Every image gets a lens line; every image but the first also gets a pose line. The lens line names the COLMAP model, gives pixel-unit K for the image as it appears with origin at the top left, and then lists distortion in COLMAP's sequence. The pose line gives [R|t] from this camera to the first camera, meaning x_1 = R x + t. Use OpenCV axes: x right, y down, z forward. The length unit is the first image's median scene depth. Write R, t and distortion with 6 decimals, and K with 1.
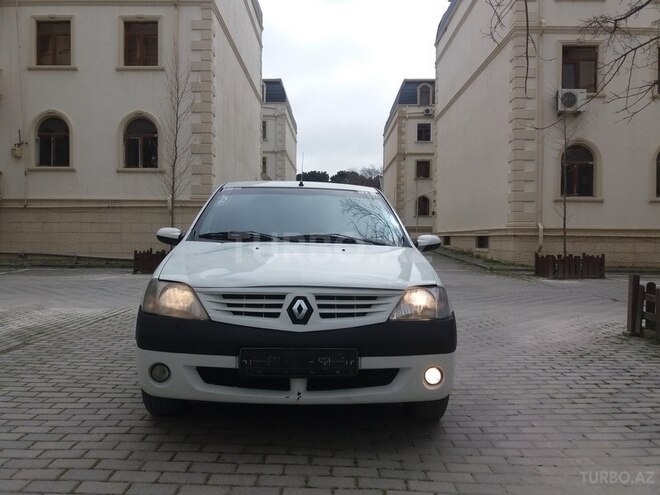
lens RADIAL K [[538.8, 0, 325.2], [0, 538.8, 246.6], [0, 0, 1]] dist [0.052904, -0.101753]
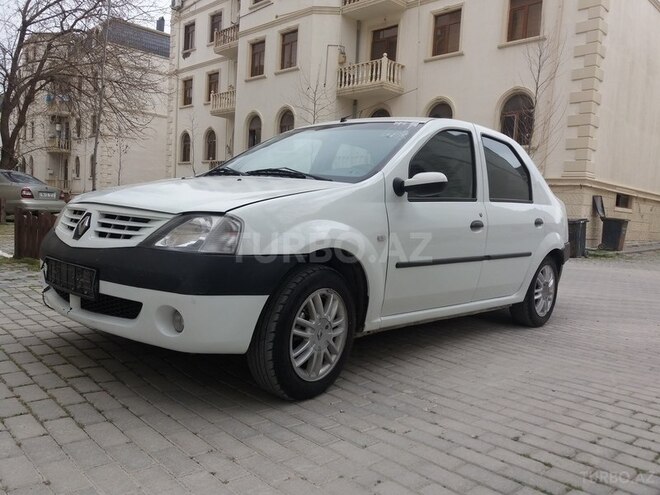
lens RADIAL K [[538.8, 0, 325.2], [0, 538.8, 246.6], [0, 0, 1]] dist [0.052904, -0.101753]
pose [[0.698387, 0.078529, -0.711400, 0.403313], [-0.064408, 0.996825, 0.046807, 0.034029], [0.712817, 0.013130, 0.701227, 0.261657]]
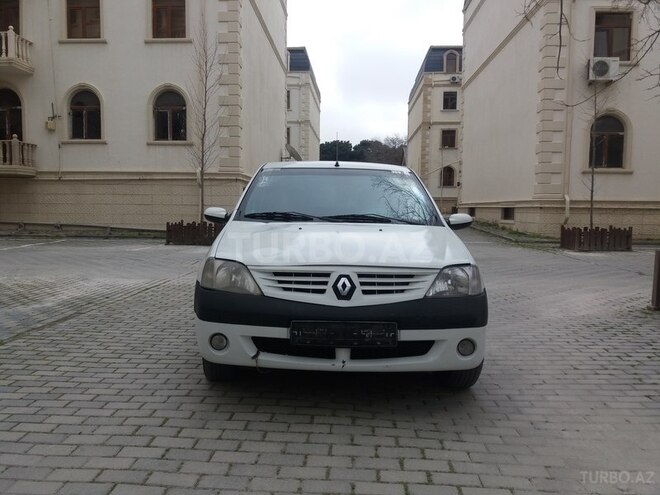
lens RADIAL K [[536.1, 0, 330.0], [0, 536.1, 247.5], [0, 0, 1]] dist [0.049382, -0.077263]
pose [[0.999401, 0.004580, -0.034314, -0.016174], [-0.002617, 0.998369, 0.057037, -0.010201], [0.034520, -0.056913, 0.997782, -0.034197]]
